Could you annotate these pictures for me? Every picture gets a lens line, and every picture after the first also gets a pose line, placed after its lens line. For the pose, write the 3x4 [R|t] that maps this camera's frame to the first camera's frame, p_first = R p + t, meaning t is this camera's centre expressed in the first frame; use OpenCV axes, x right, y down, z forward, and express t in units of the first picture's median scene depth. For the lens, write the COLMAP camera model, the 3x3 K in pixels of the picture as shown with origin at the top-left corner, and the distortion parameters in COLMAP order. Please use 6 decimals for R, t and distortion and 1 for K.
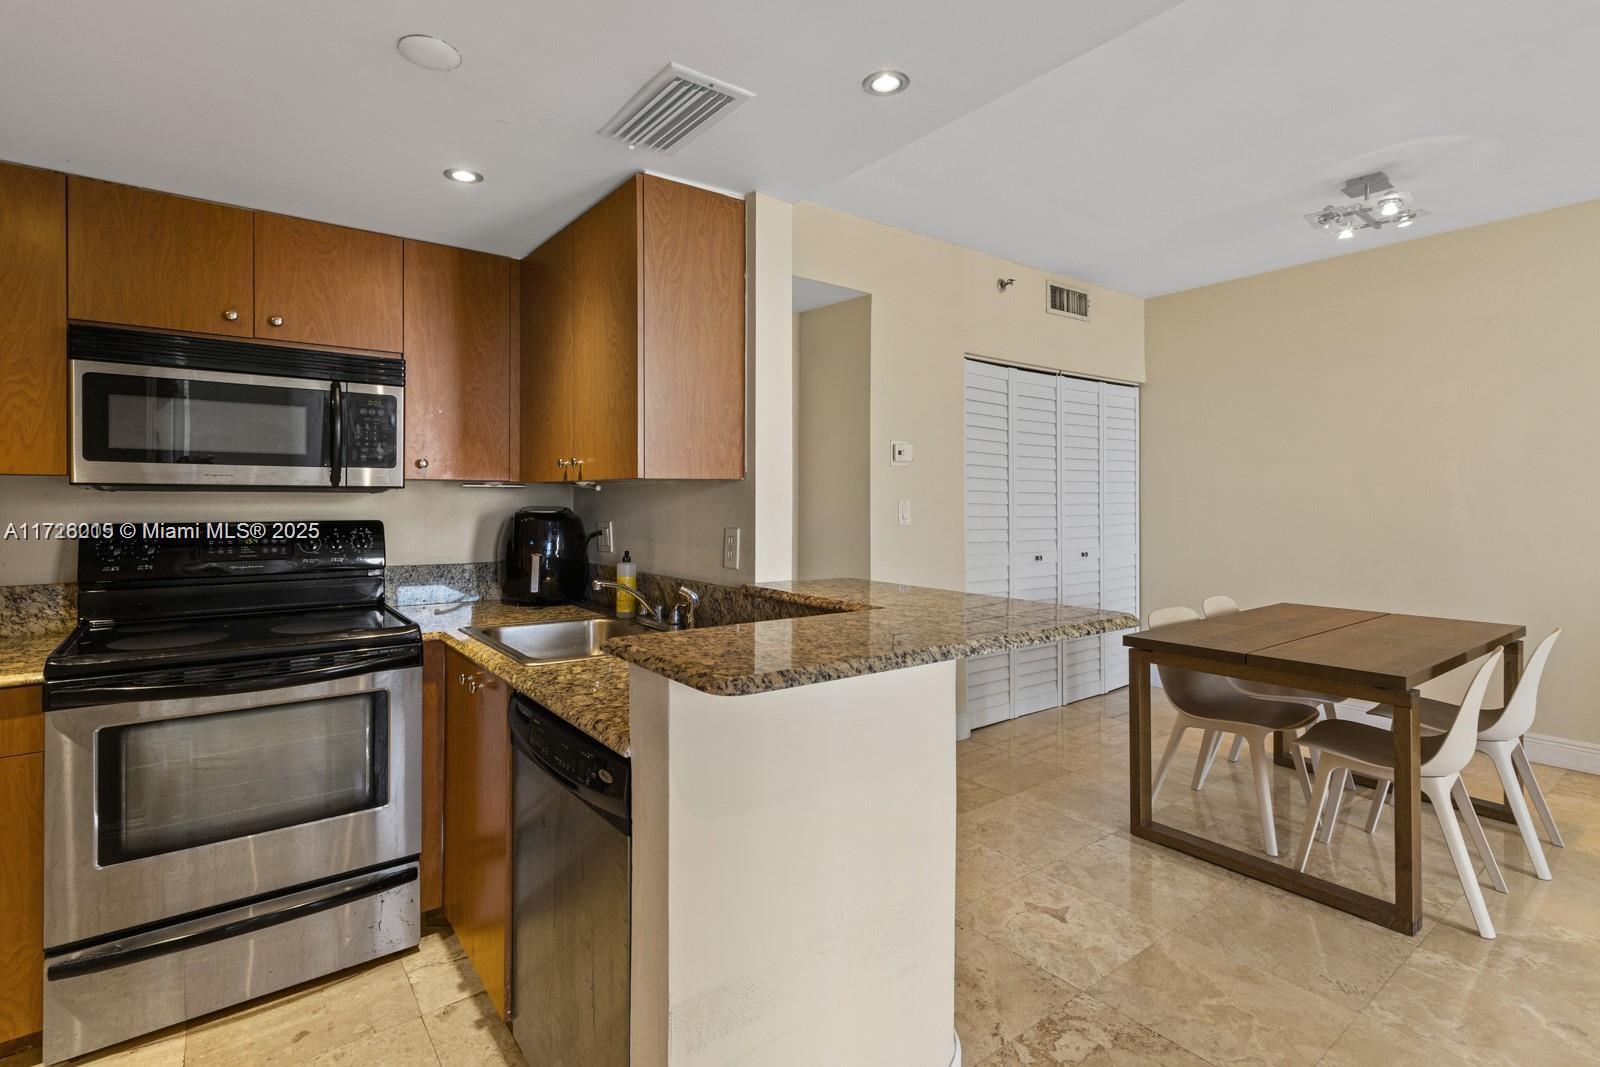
lens RADIAL K [[742.8, 0, 798.5], [0, 742.8, 499.0], [0, 0, 1]] dist [0.000693, -0.000140]
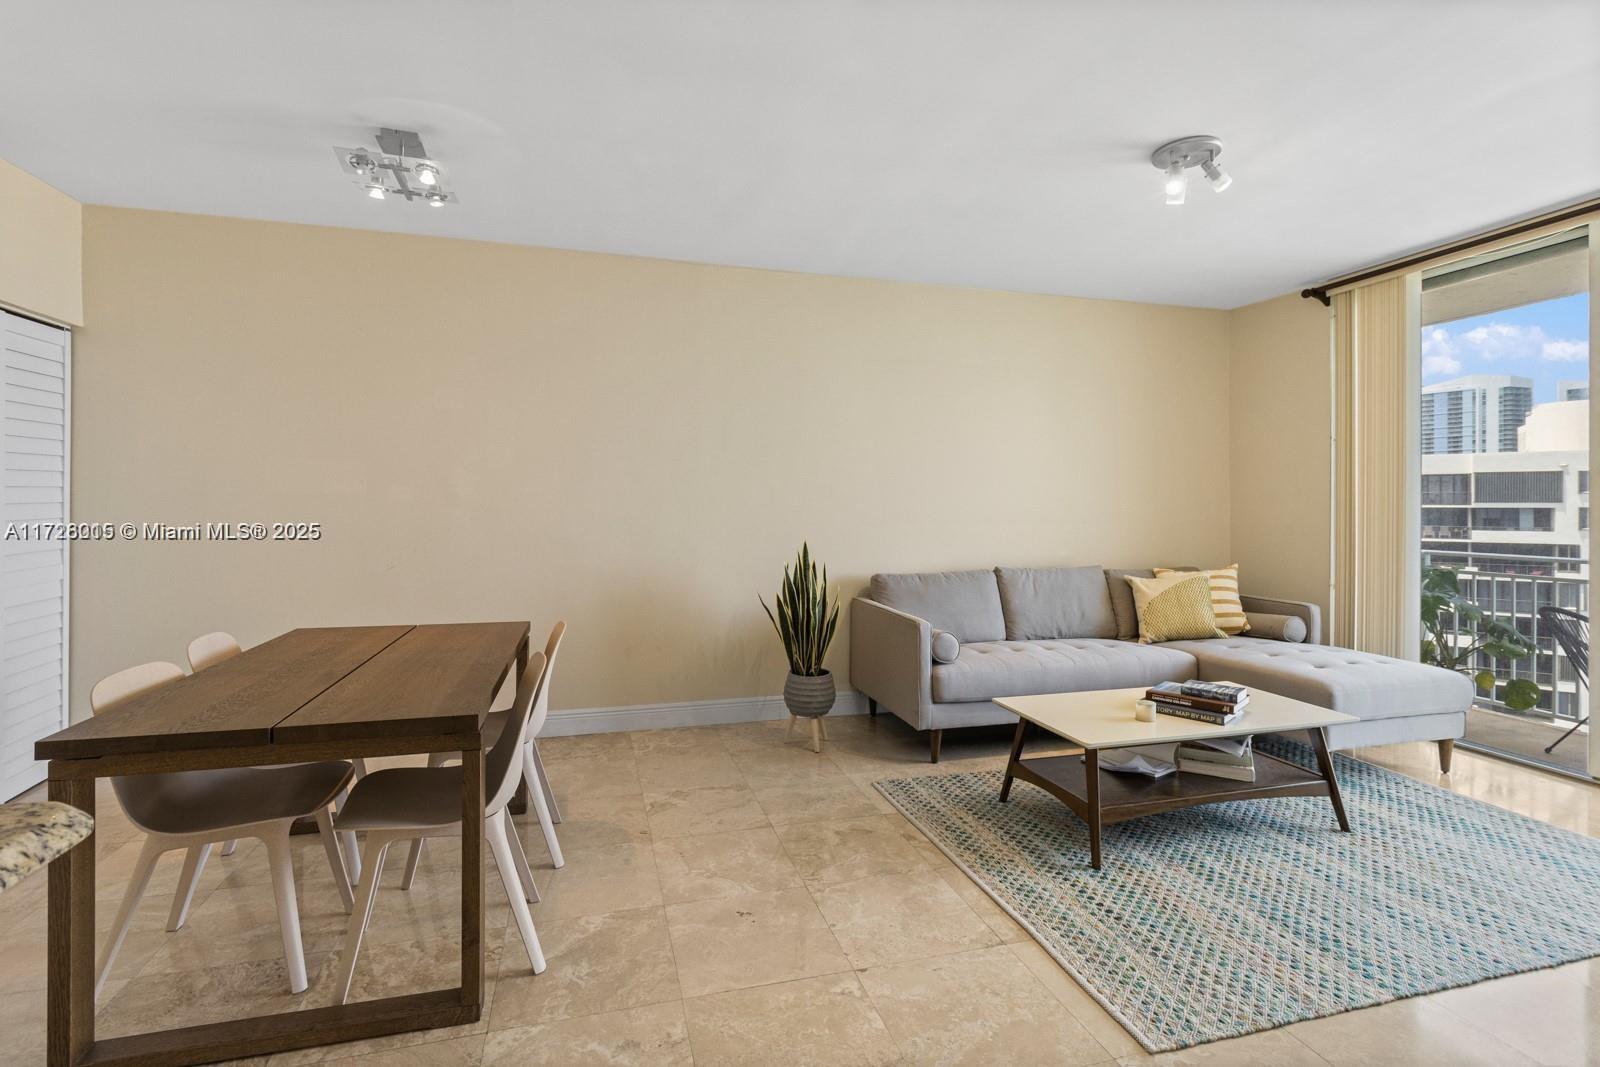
lens RADIAL K [[742.8, 0, 785.0], [0, 742.8, 505.1], [0, 0, 1]] dist [0.000693, -0.000140]
pose [[0.365911, 0.005383, 0.930634, 0.140490], [-0.006021, 0.999976, -0.003417, 0.006962], [-0.930630, -0.004353, 0.365935, 0.310833]]
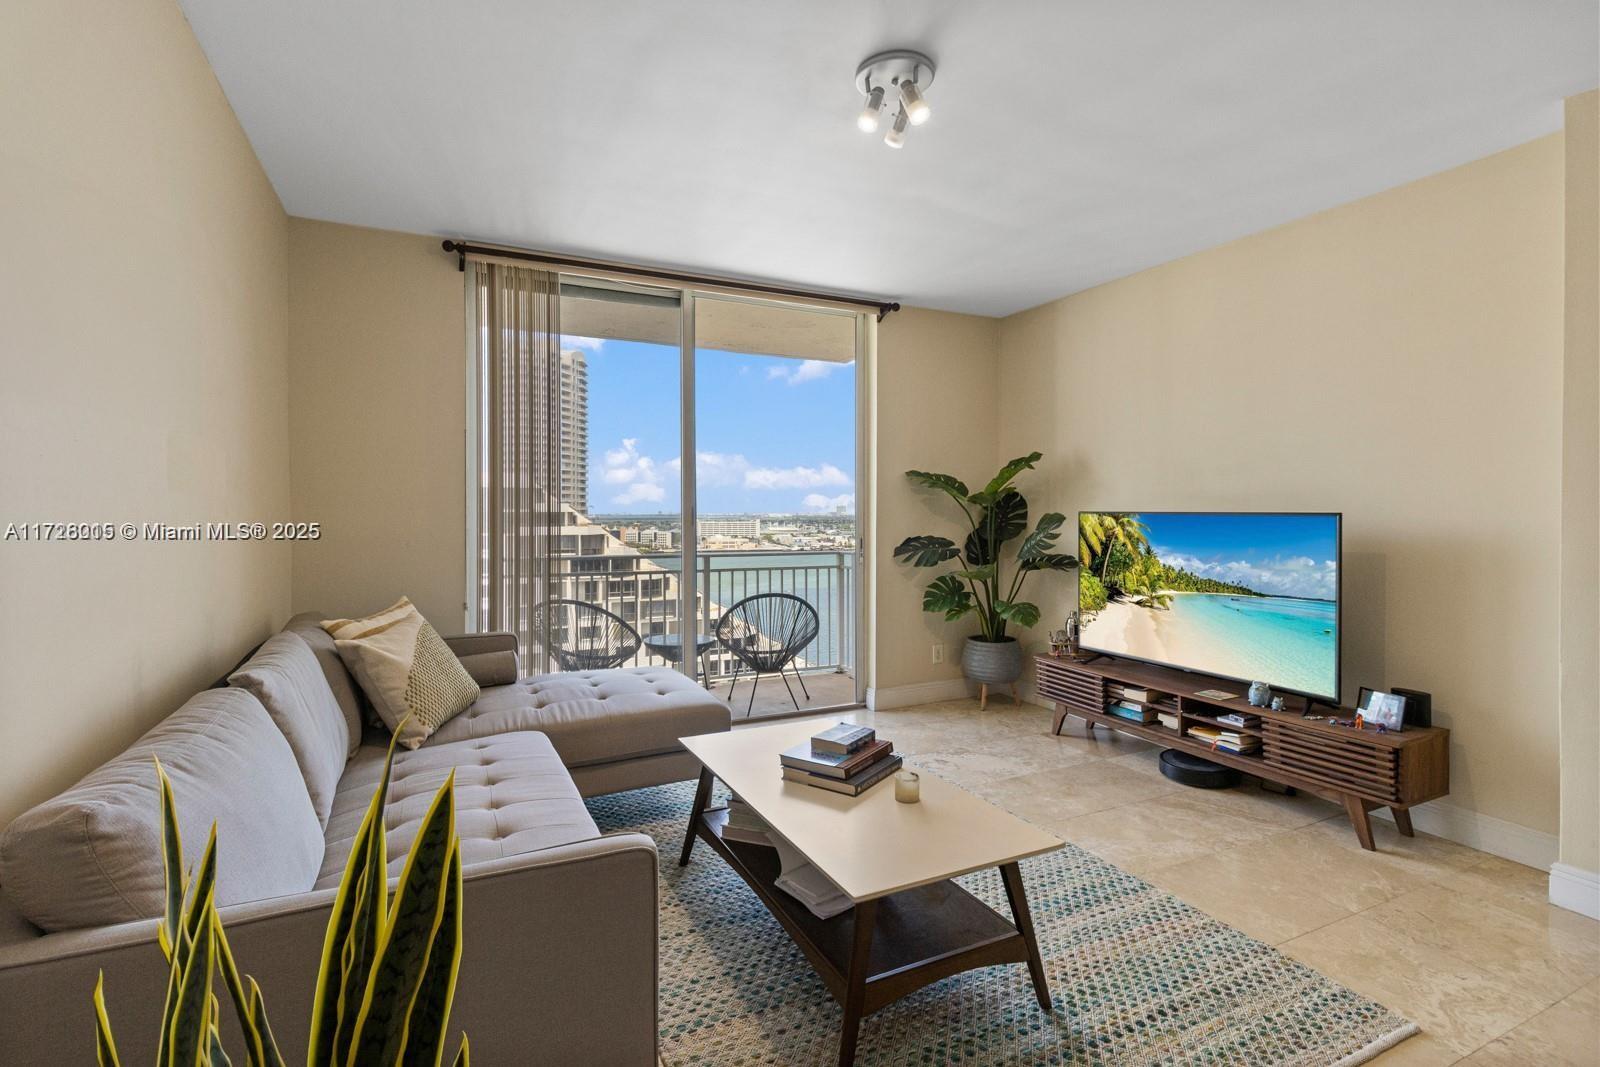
lens RADIAL K [[742.8, 0, 797.0], [0, 742.8, 507.0], [0, 0, 1]] dist [0.000693, -0.000140]
pose [[-0.981959, 0.007263, 0.188952, 1.325474], [0.005034, 0.999912, -0.012274, 0.005667], [-0.189025, -0.011101, -0.981910, 1.054268]]
